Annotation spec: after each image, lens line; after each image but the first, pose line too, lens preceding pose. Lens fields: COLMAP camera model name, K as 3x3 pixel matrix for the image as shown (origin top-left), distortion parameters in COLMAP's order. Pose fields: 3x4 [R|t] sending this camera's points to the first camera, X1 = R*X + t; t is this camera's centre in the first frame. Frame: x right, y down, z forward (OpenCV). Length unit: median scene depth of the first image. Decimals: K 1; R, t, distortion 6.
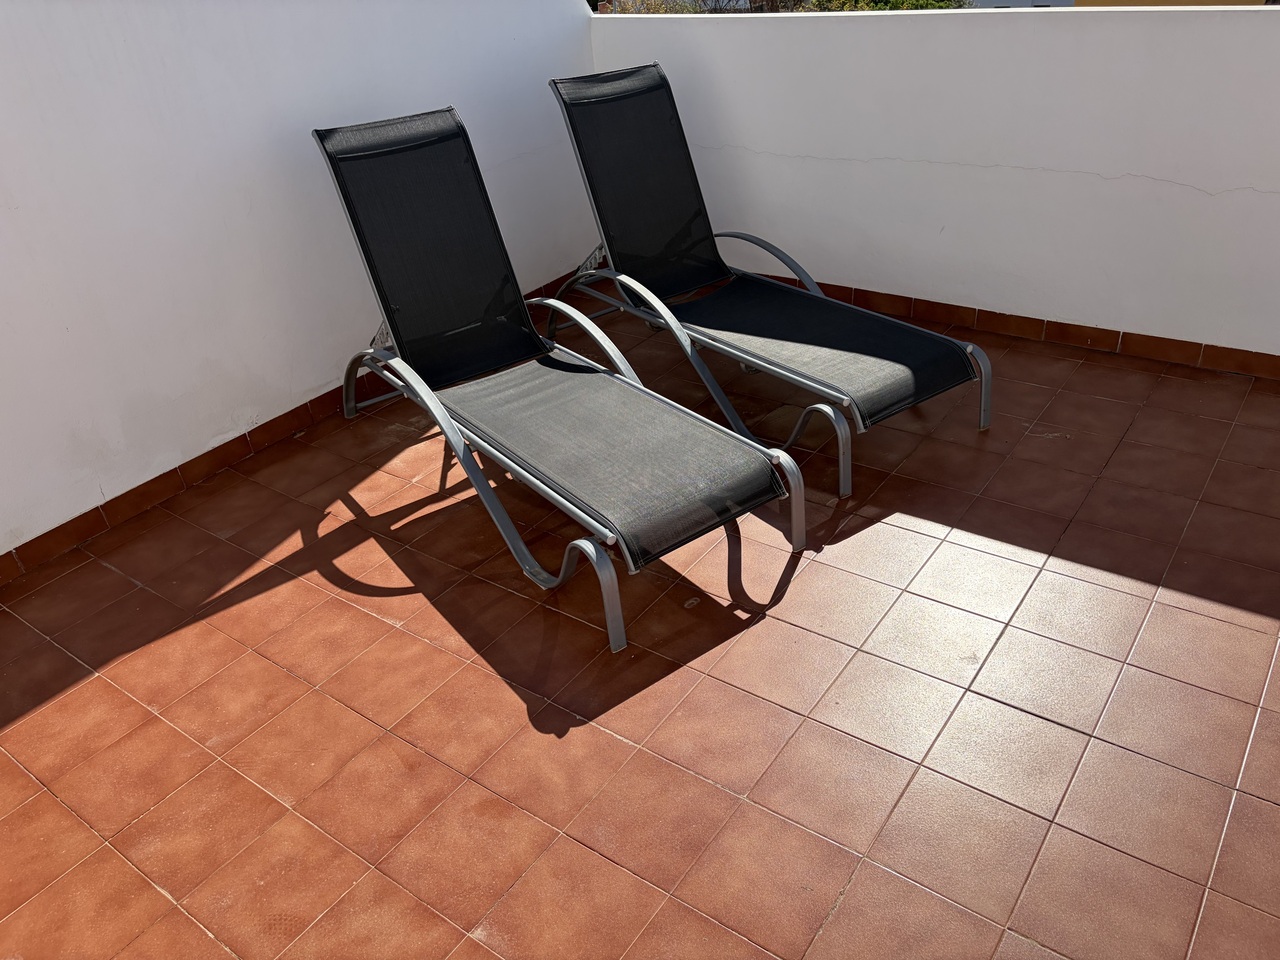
lens RADIAL K [[964.3, 0, 647.4], [0, 964.3, 476.4], [0, 0, 1]] dist [0.044132, -0.033586]
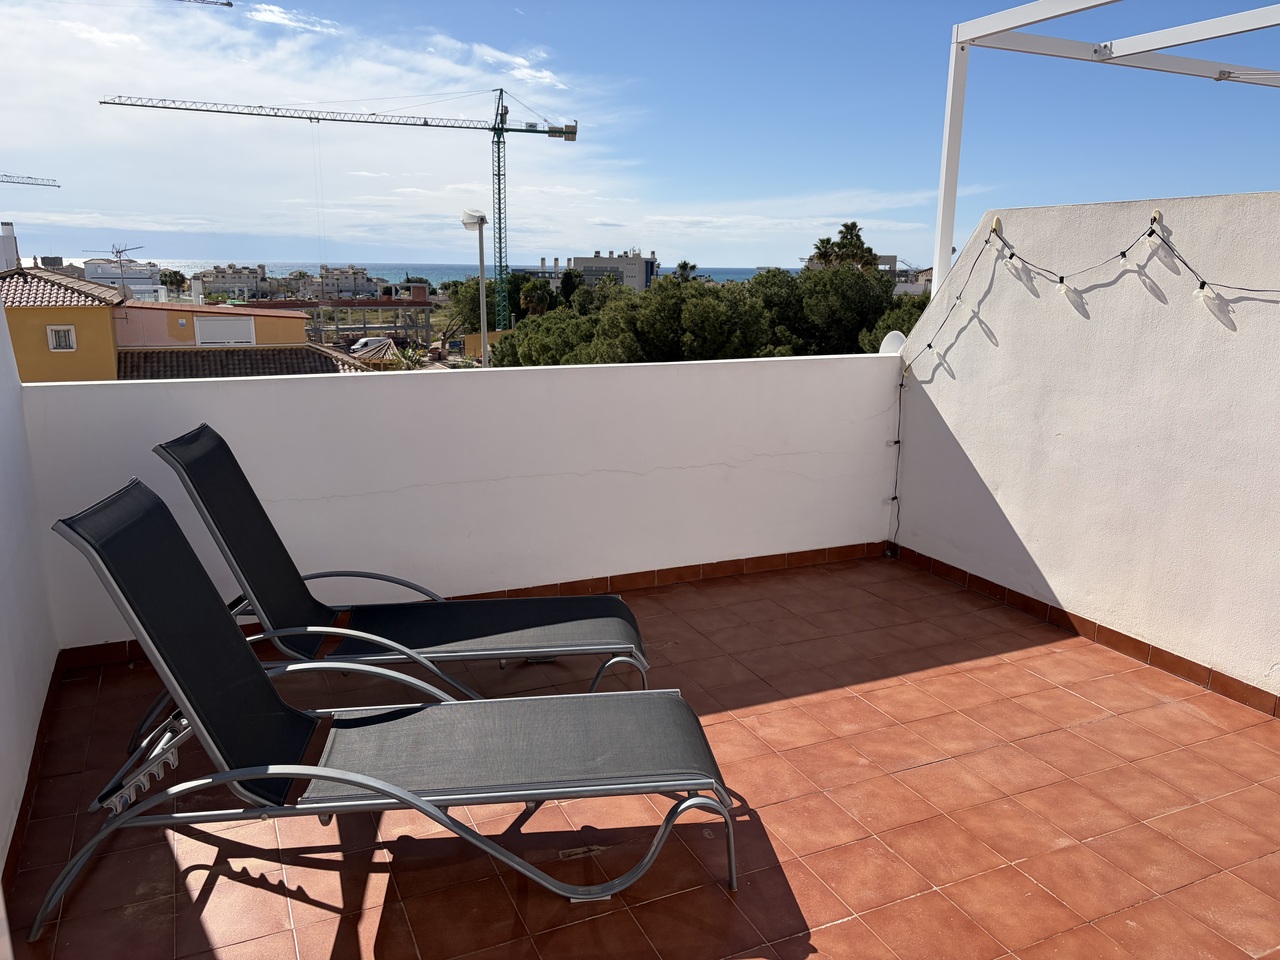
lens RADIAL K [[964.3, 0, 647.4], [0, 964.3, 476.4], [0, 0, 1]] dist [0.044132, -0.033586]
pose [[0.484329, -0.109879, 0.867959, -0.746179], [0.402827, 0.908673, -0.109748, -0.121090], [-0.776631, 0.402791, 0.484358, 0.278089]]
